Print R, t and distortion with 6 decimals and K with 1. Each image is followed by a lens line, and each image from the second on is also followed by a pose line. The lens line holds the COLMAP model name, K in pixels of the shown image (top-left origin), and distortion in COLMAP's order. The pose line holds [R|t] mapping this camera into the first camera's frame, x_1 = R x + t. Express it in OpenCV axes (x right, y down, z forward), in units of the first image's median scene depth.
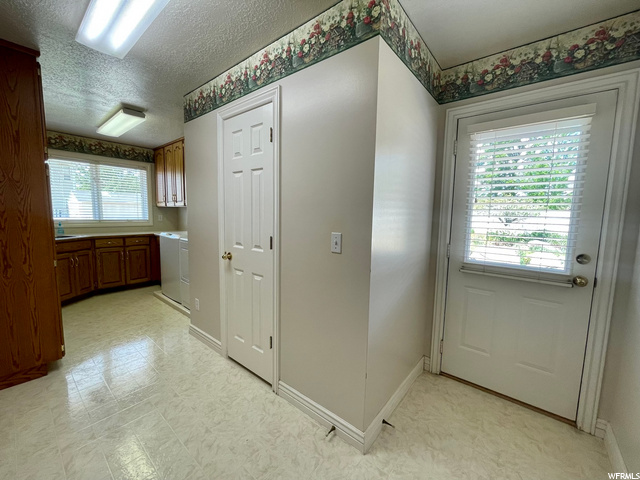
lens RADIAL K [[259.1, 0, 319.1], [0, 259.1, 238.6], [0, 0, 1]] dist [-0.000995, 0.000470]
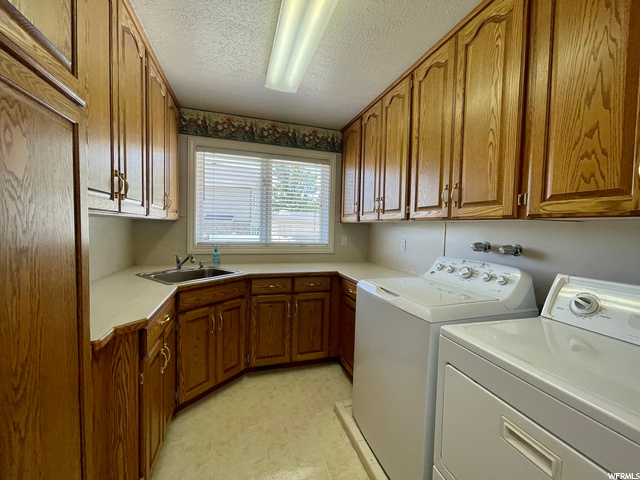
lens RADIAL K [[259.1, 0, 319.1], [0, 259.1, 238.6], [0, 0, 1]] dist [-0.000995, 0.000470]
pose [[0.843598, 0.025264, -0.536380, -0.402469], [-0.061907, 0.996808, -0.050415, -0.061092], [0.533394, 0.075735, 0.842469, 0.544003]]
